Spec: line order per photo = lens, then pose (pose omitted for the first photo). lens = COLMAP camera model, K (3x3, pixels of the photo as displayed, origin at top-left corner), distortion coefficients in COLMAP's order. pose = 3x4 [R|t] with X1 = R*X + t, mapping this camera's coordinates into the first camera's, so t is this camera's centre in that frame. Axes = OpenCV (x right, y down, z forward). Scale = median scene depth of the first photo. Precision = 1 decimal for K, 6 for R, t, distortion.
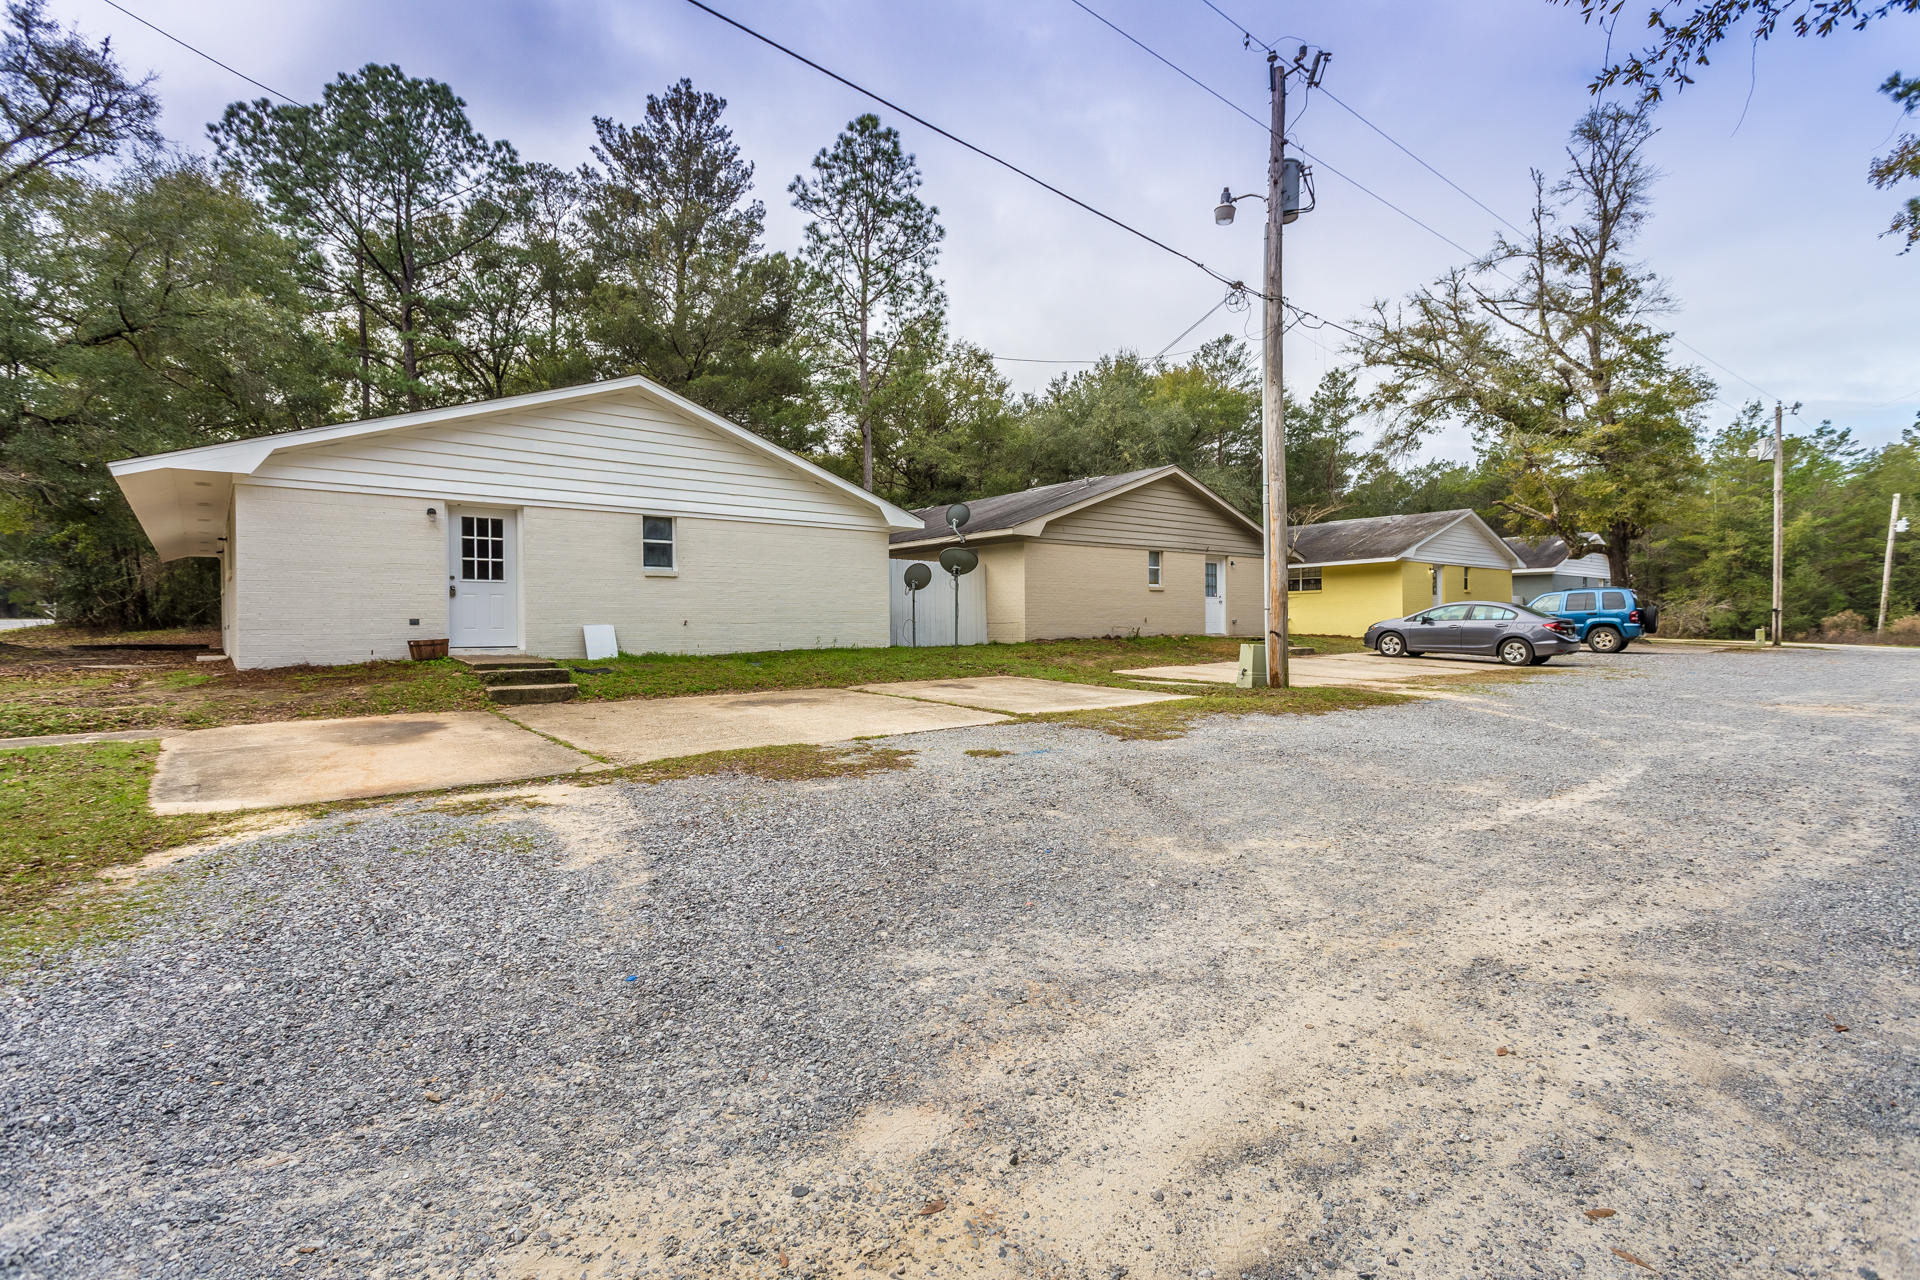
lens RADIAL K [[948.9, 0, 956.6], [0, 948.9, 639.7], [0, 0, 1]] dist [-0.001479, 0.001769]
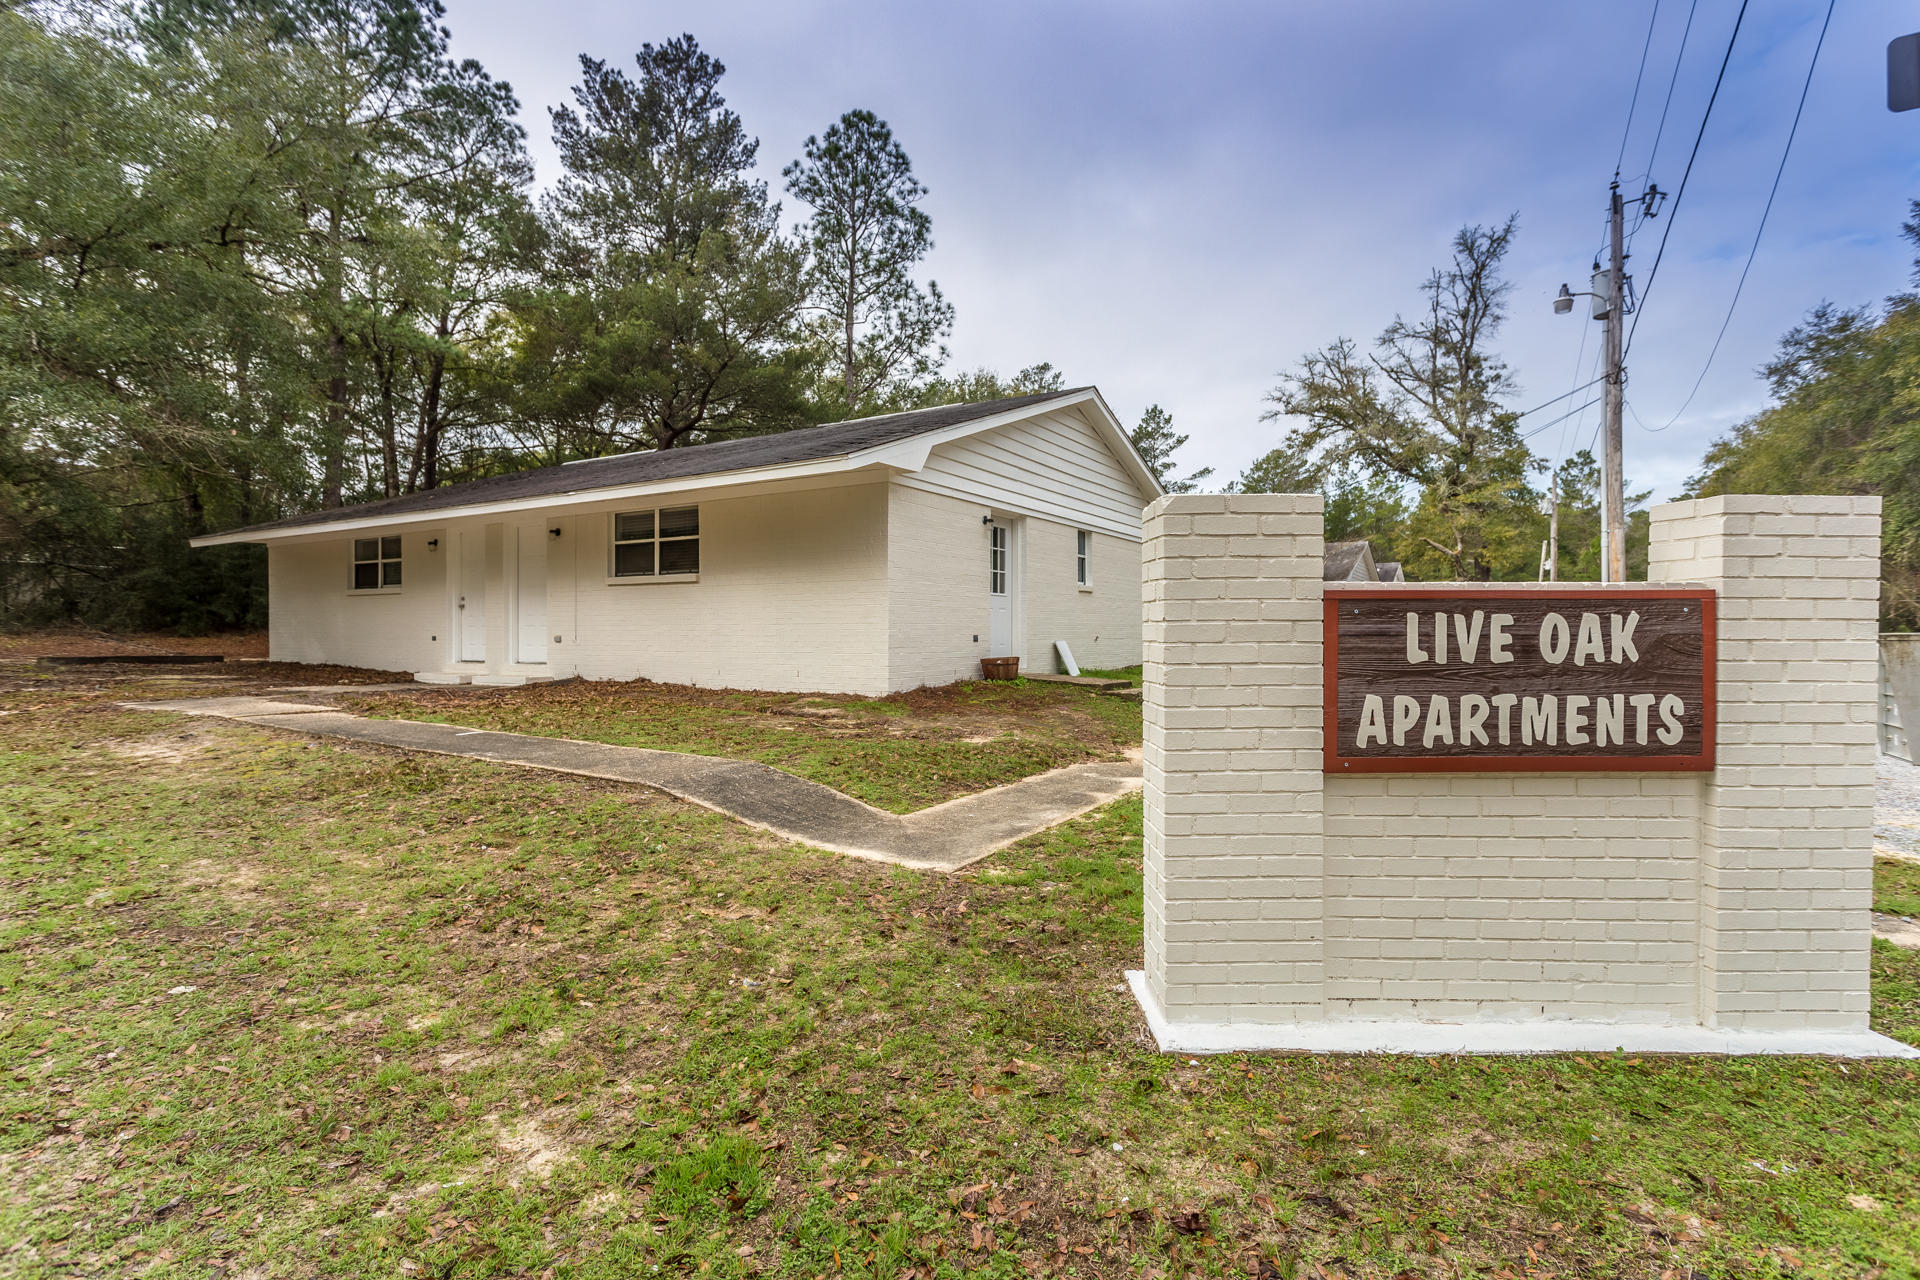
lens RADIAL K [[948.9, 0, 956.2], [0, 948.9, 638.0], [0, 0, 1]] dist [-0.001479, 0.001769]
pose [[0.938112, 0.007630, 0.346247, -0.359615], [-0.005630, 0.999961, -0.006783, -0.005140], [-0.346285, 0.004414, 0.938119, 0.056642]]
